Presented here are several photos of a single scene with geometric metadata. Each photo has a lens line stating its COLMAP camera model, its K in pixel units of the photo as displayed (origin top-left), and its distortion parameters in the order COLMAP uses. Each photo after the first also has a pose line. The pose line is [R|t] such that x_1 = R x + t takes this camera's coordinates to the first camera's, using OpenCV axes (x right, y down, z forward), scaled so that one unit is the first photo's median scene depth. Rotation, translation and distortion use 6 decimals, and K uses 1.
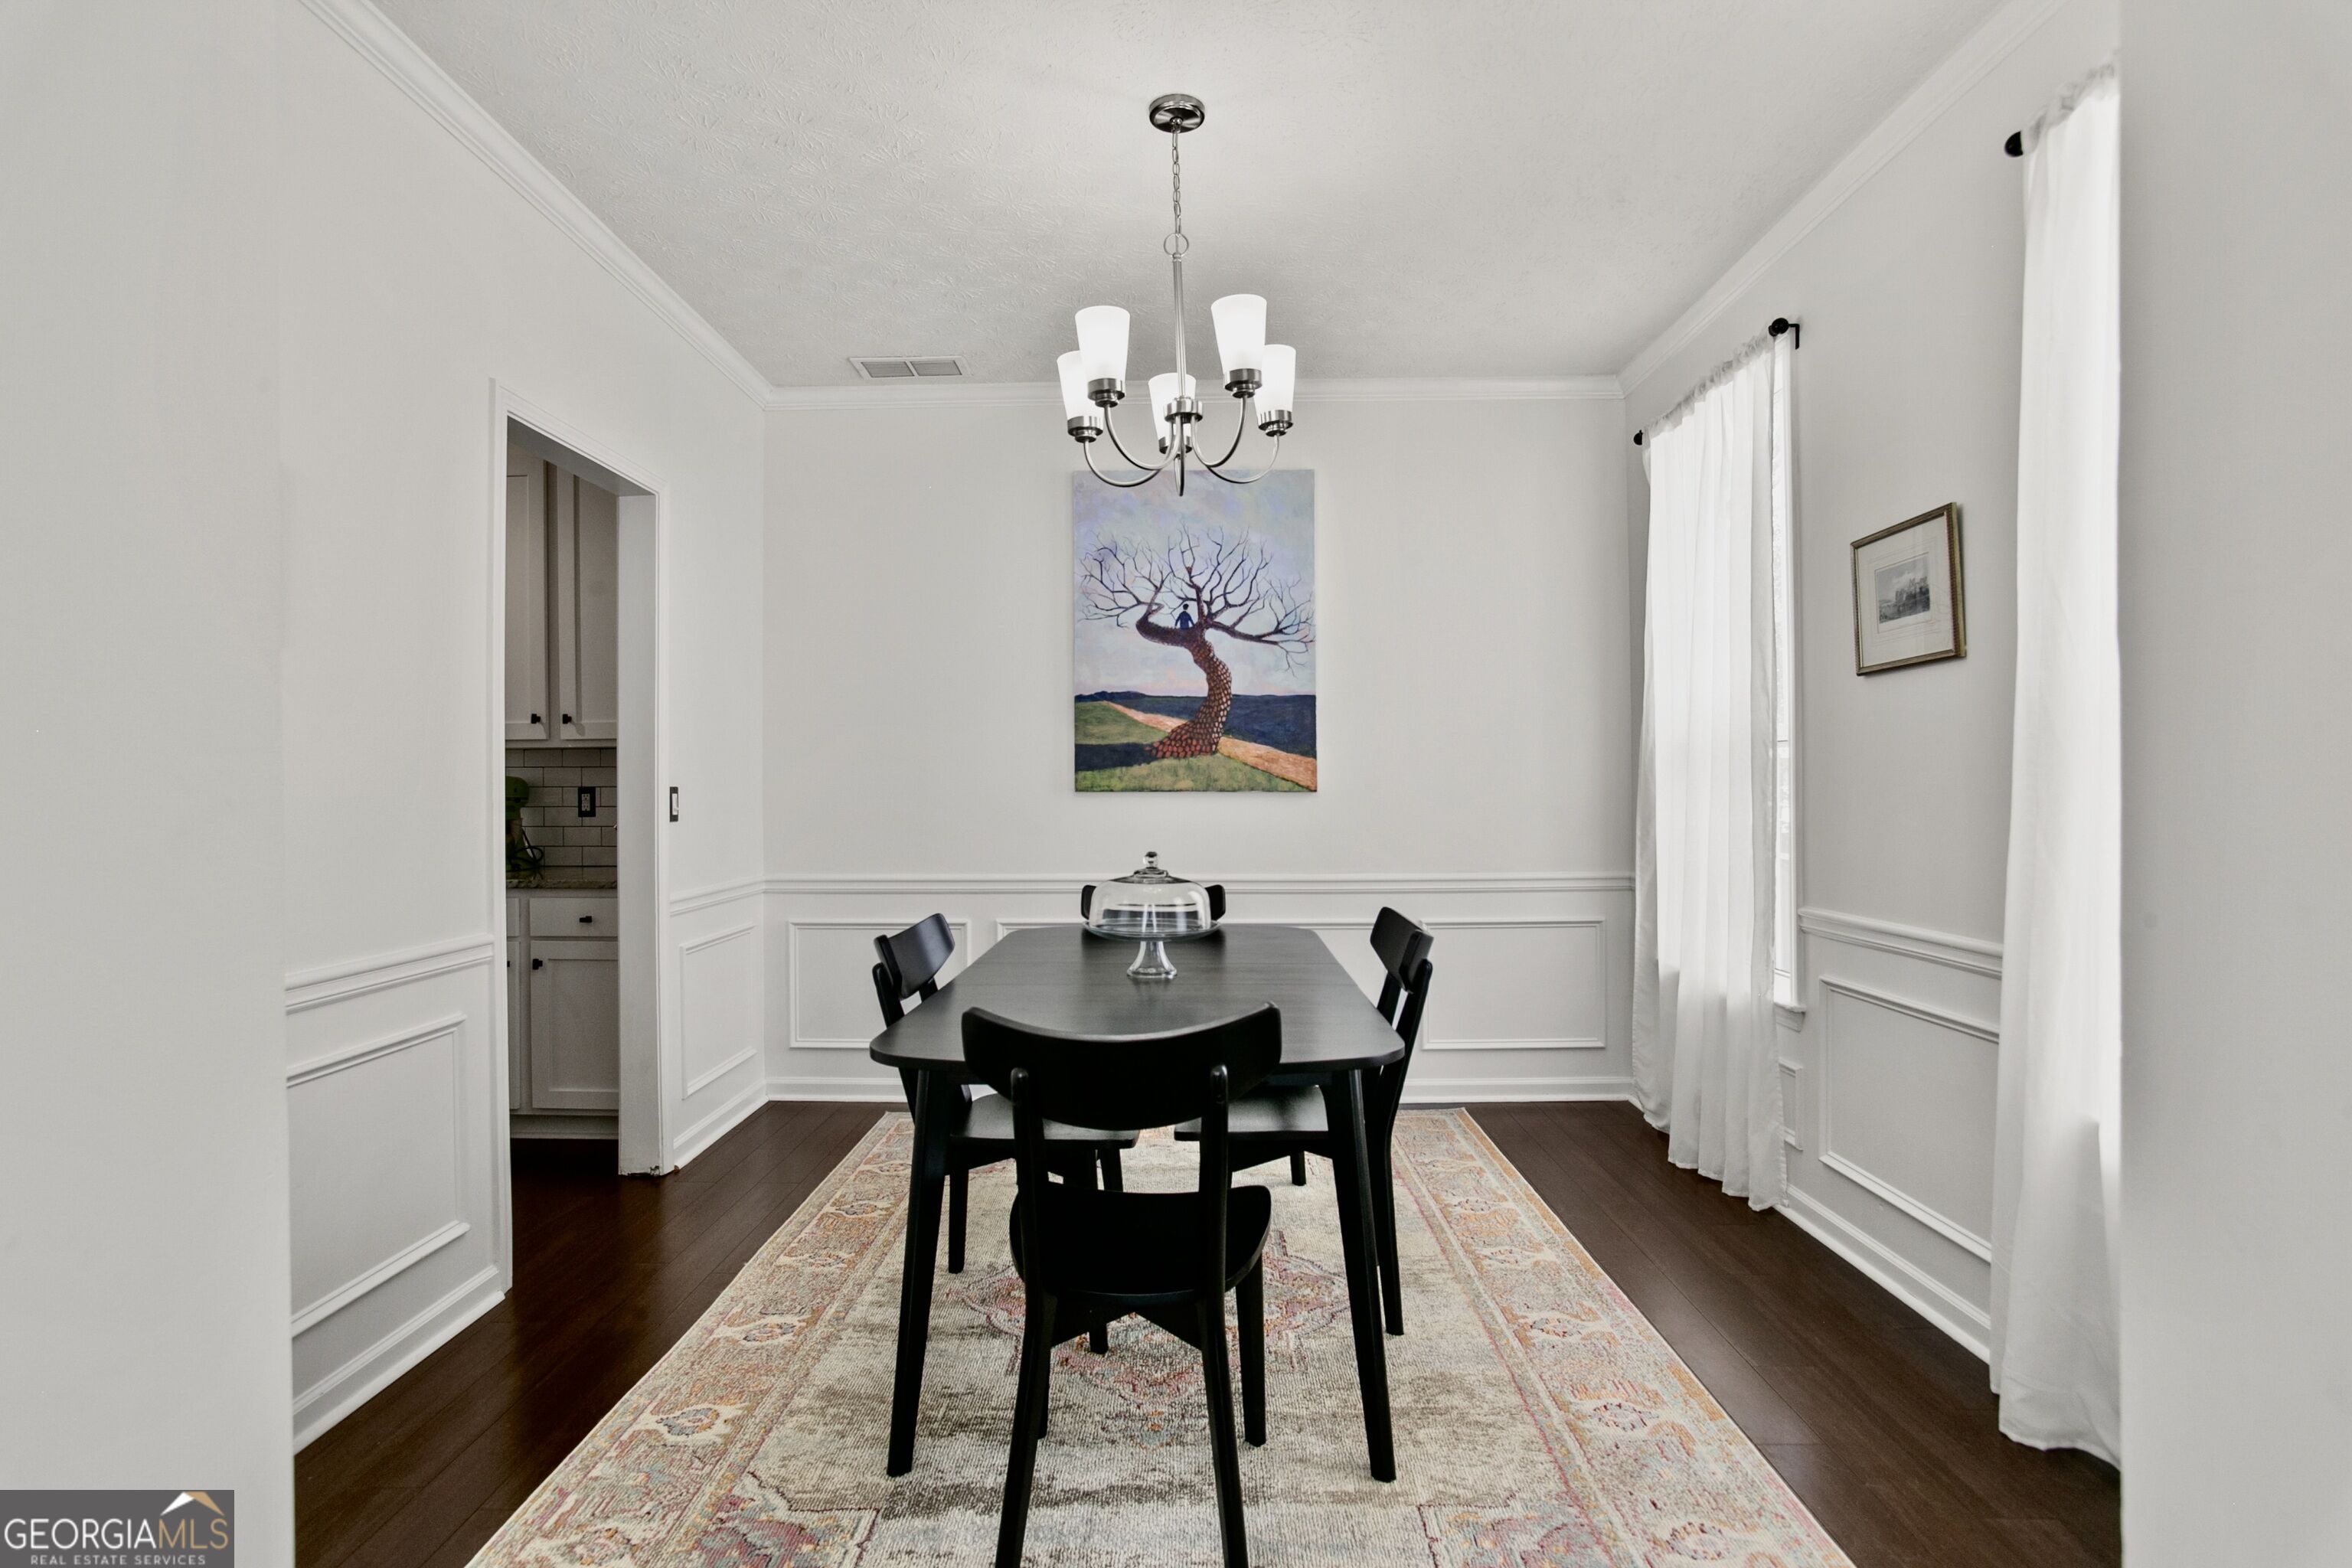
lens RADIAL K [[1145.6, 0, 1175.6], [0, 1145.6, 790.4], [0, 0, 1]] dist [-0.065706, 0.044563]
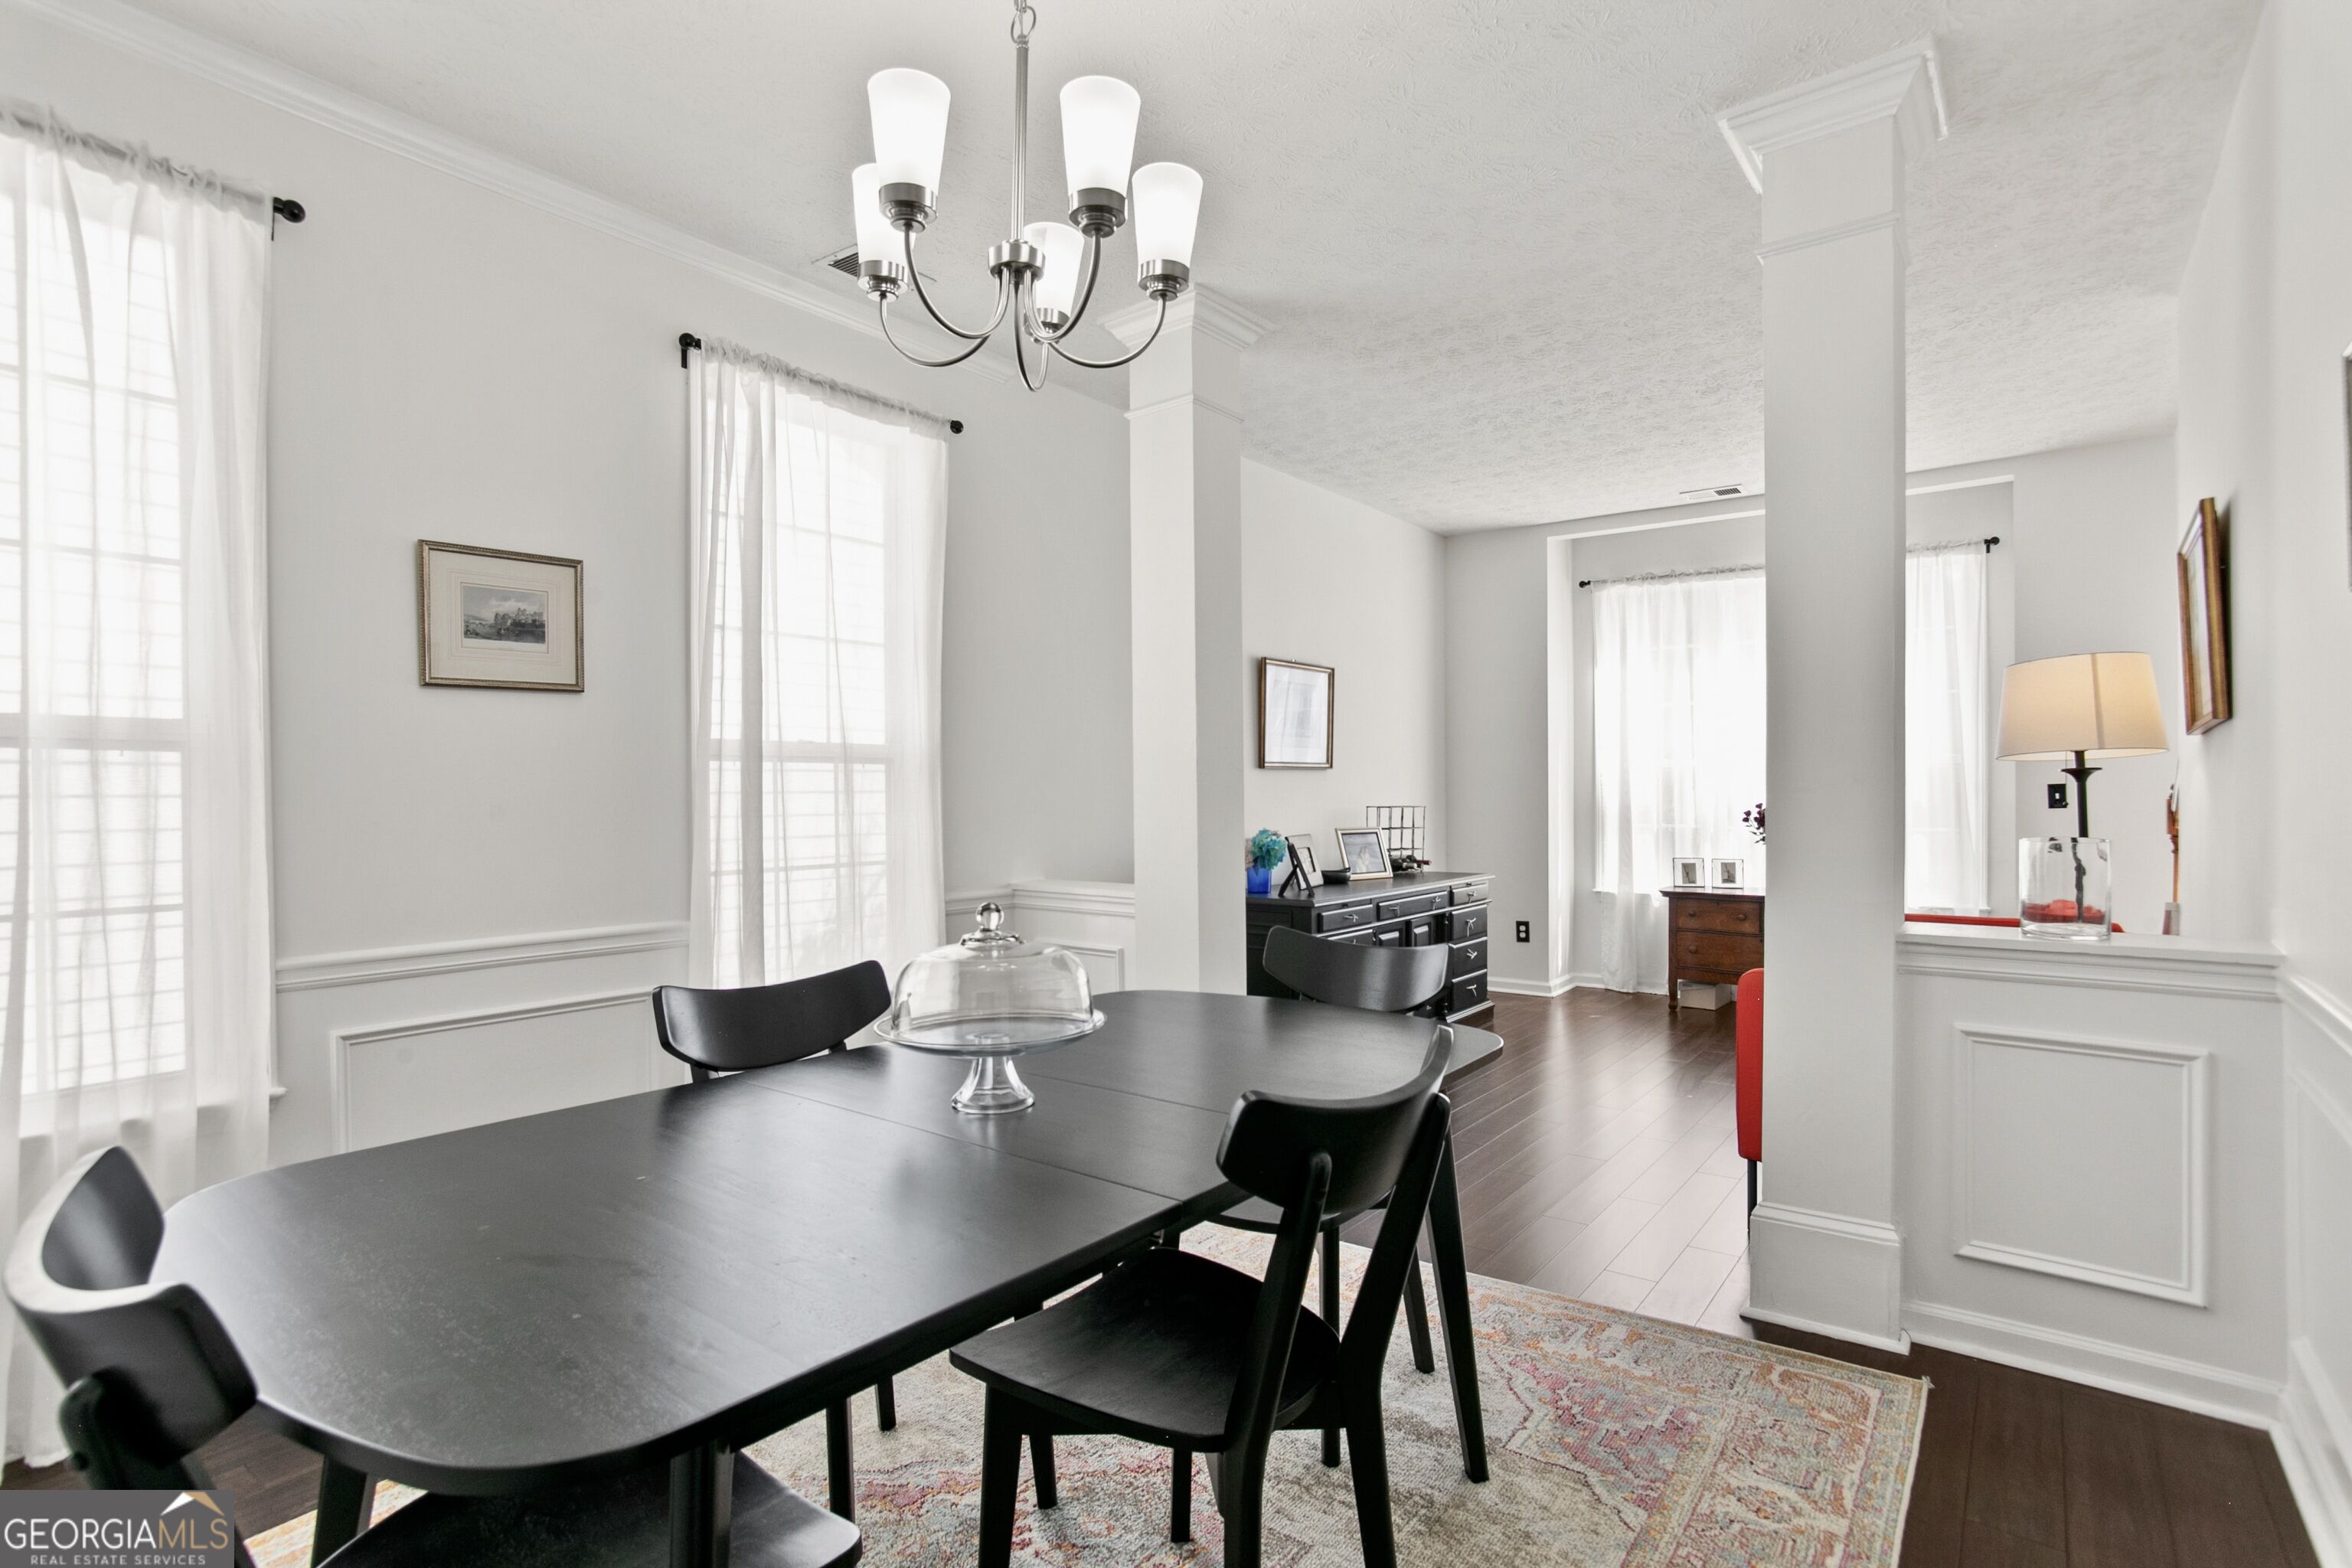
lens RADIAL K [[1145.6, 0, 1175.6], [0, 1145.6, 790.4], [0, 0, 1]] dist [-0.065706, 0.044563]
pose [[-0.803601, 0.015426, 0.594968, -0.316051], [0.015745, 0.999865, -0.004658, 0.000140], [-0.594960, 0.005625, -0.803736, 0.975958]]
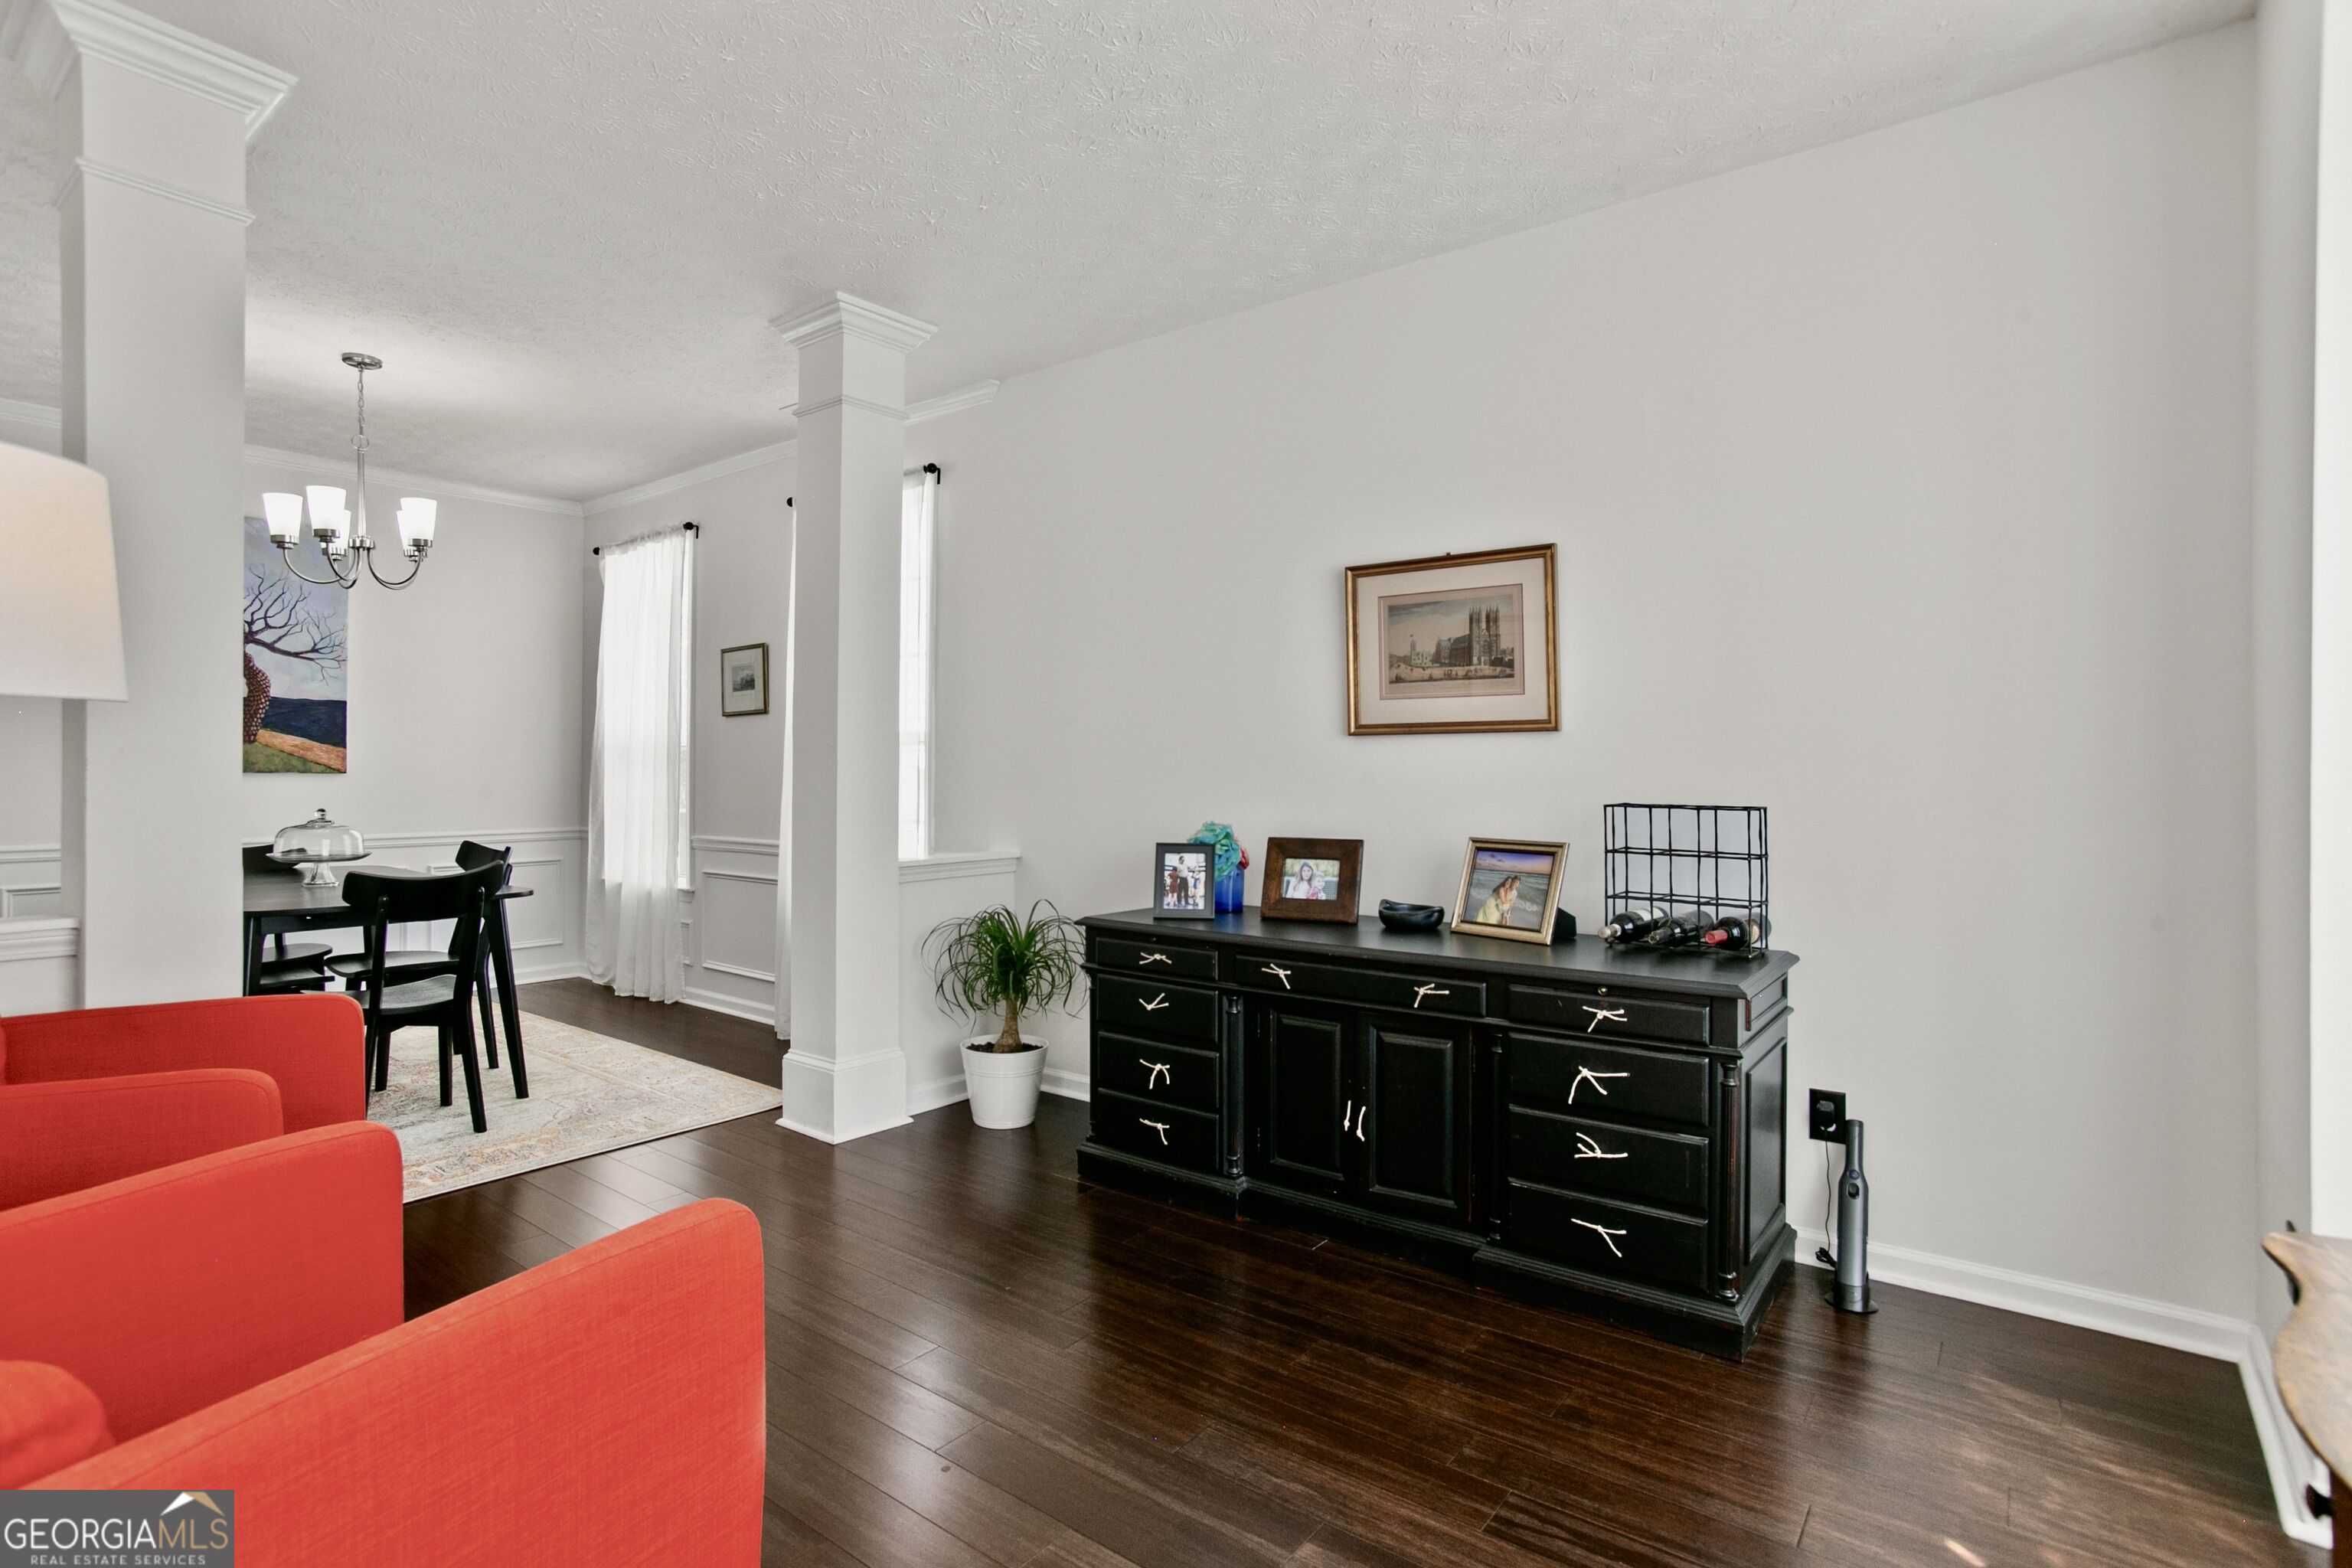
lens RADIAL K [[1141.4, 0, 1177.1], [0, 1141.4, 739.1], [0, 0, 1]] dist [-0.035064, 0.000366]
pose [[0.595348, 0.028274, 0.802970, -0.378952], [-0.001457, 0.999417, -0.034111, 0.004908], [-0.803467, 0.019139, 0.595042, -0.605798]]
